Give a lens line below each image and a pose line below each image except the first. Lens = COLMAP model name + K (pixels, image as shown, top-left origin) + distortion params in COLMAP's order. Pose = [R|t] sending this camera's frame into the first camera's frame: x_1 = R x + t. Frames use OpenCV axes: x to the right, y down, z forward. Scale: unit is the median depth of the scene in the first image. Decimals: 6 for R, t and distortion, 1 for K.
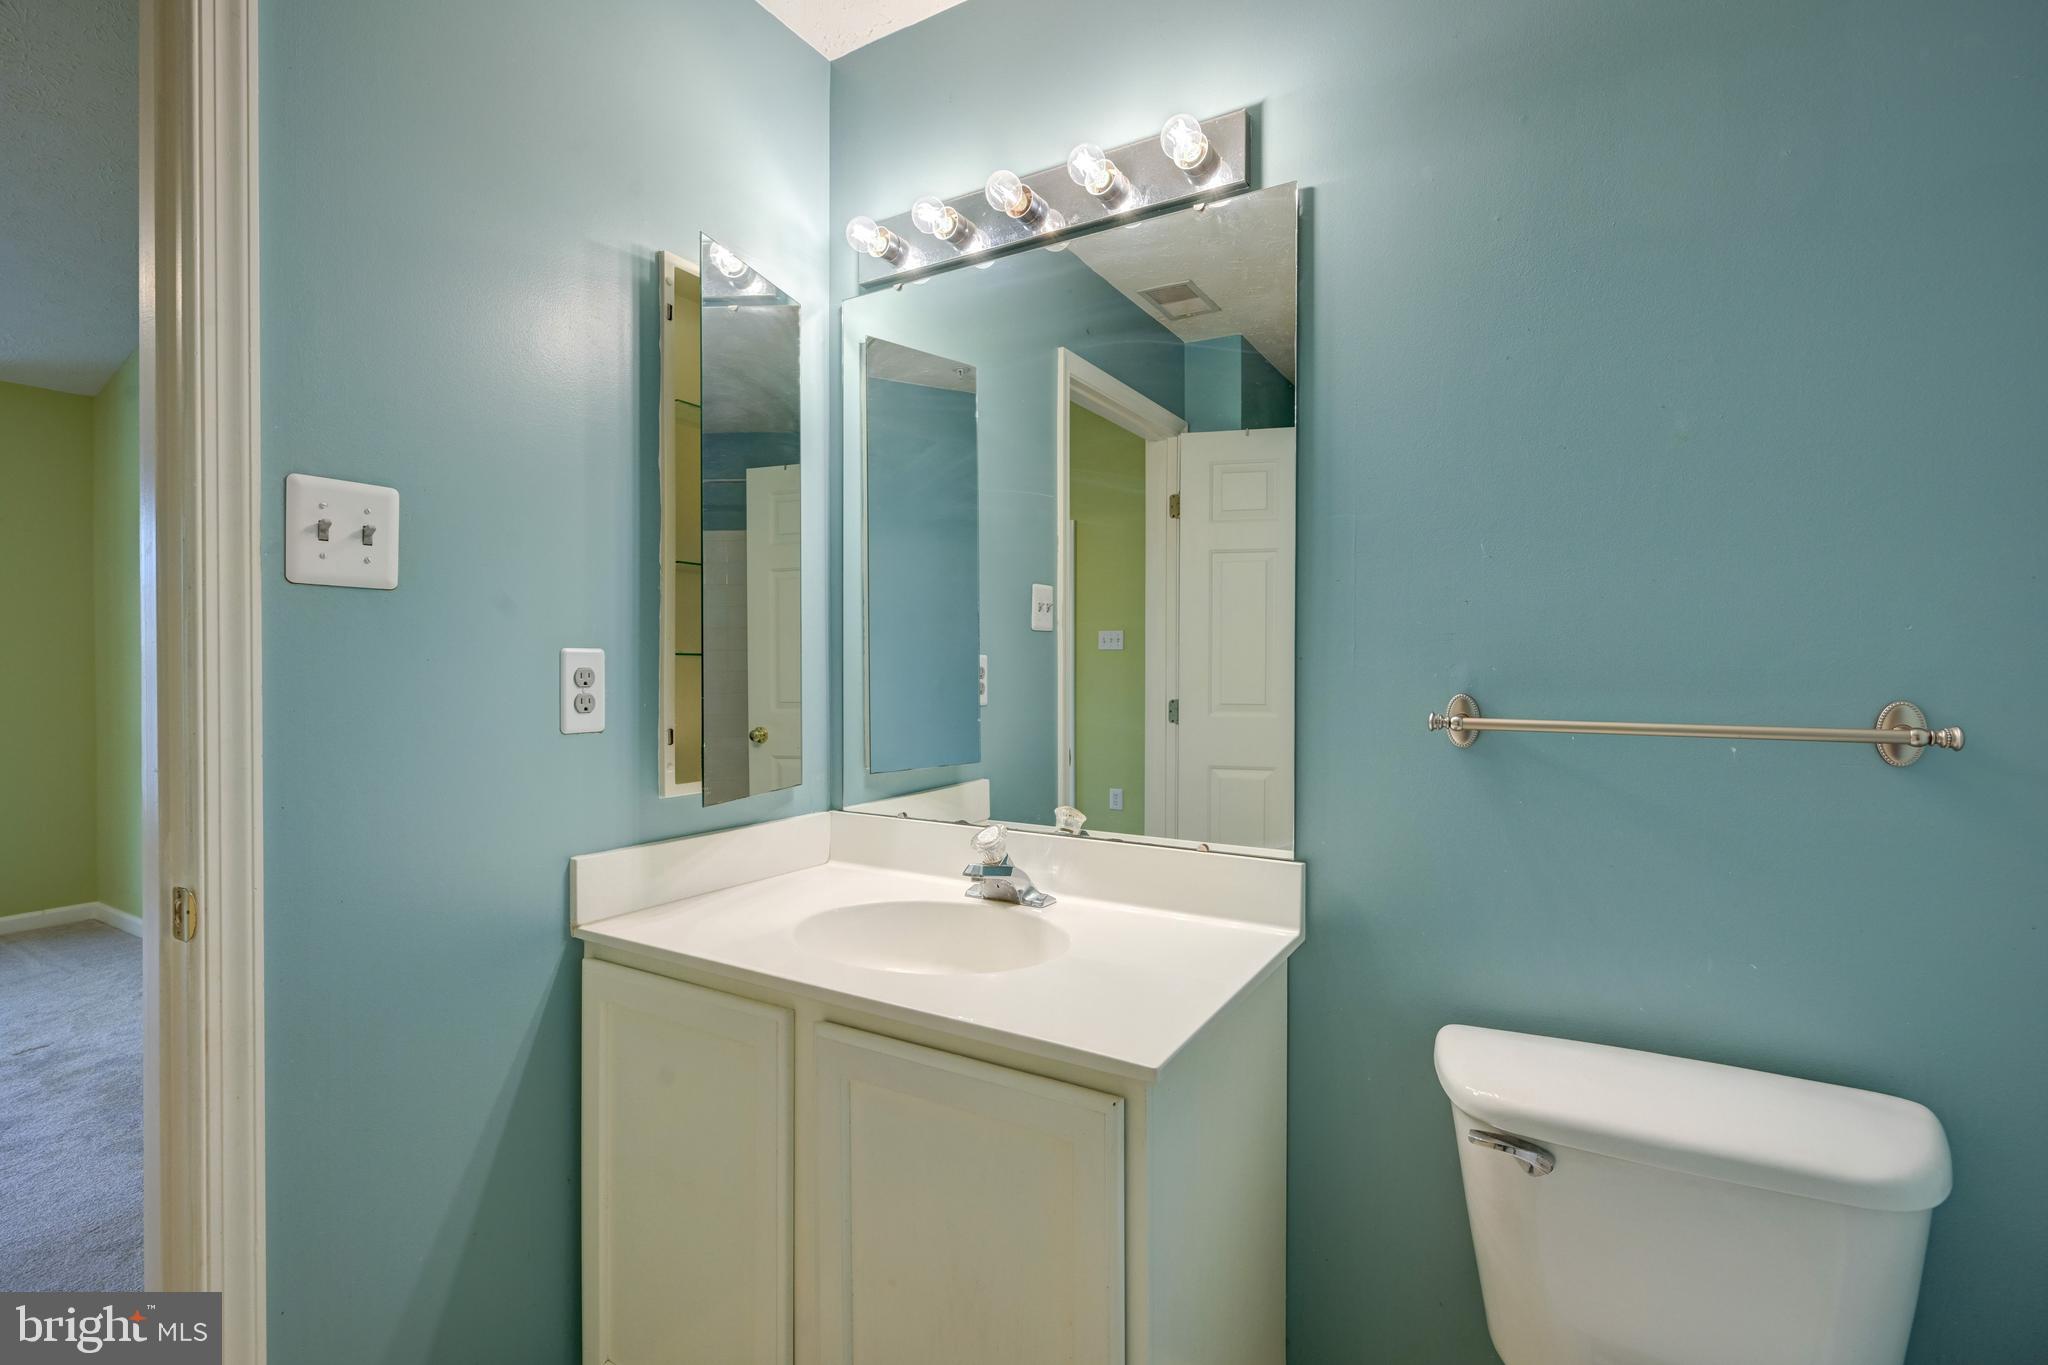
lens RADIAL K [[956.6, 0, 1029.2], [0, 956.6, 669.8], [0, 0, 1]] dist [0.004285, -0.000947]
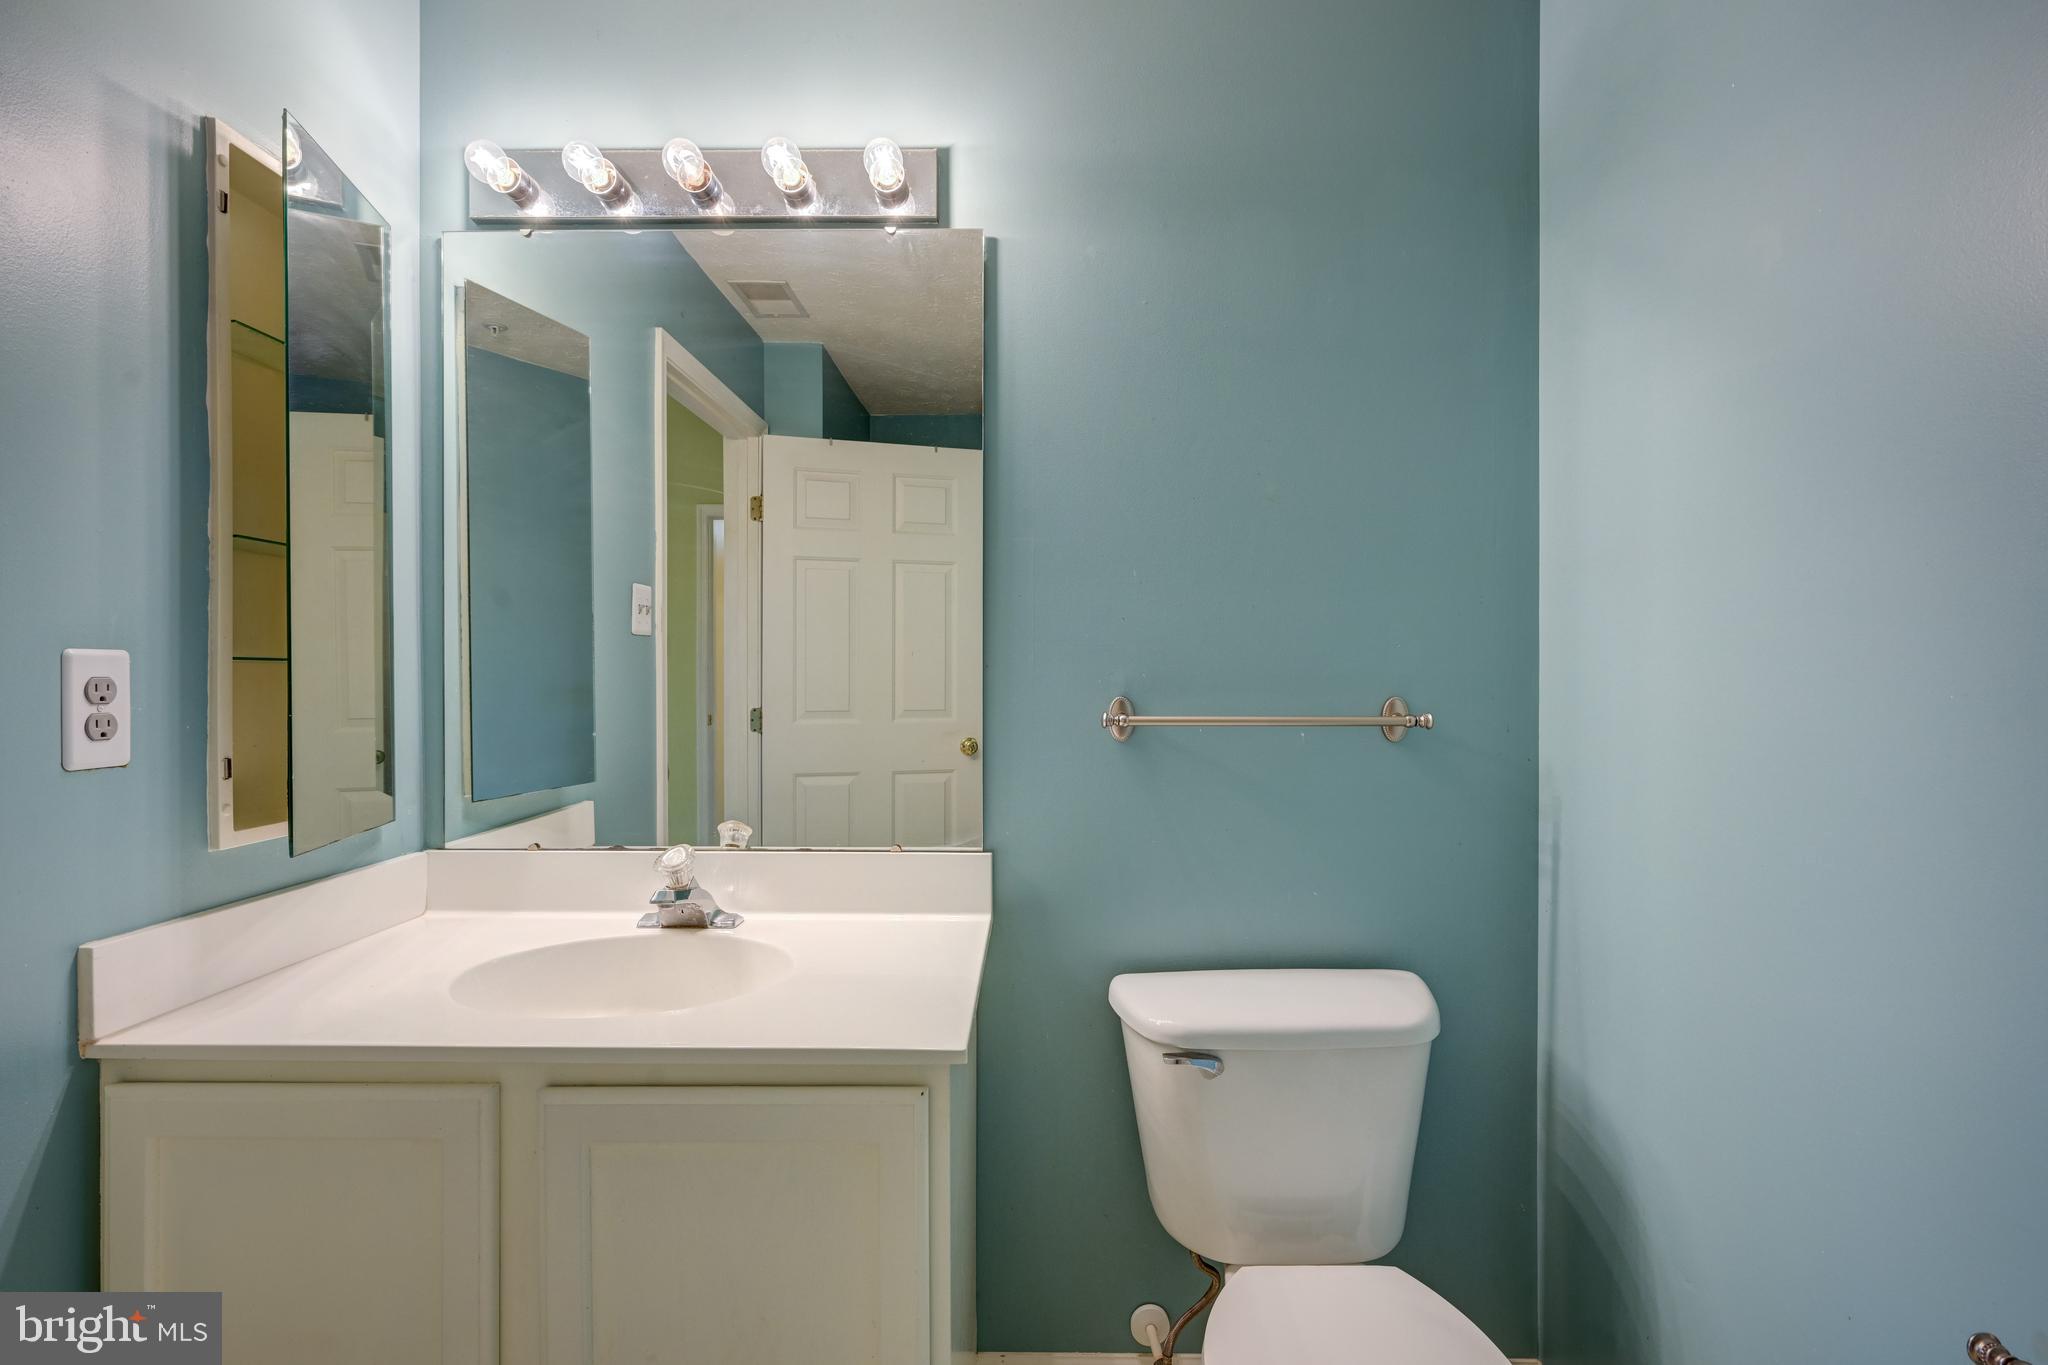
lens RADIAL K [[956.6, 0, 1062.2], [0, 956.6, 676.2], [0, 0, 1]] dist [0.004285, -0.000947]
pose [[0.856841, -0.003309, 0.515571, -0.202121], [0.003794, 0.999993, 0.000113, 0.000065], [-0.515567, 0.001859, 0.856847, 0.018195]]
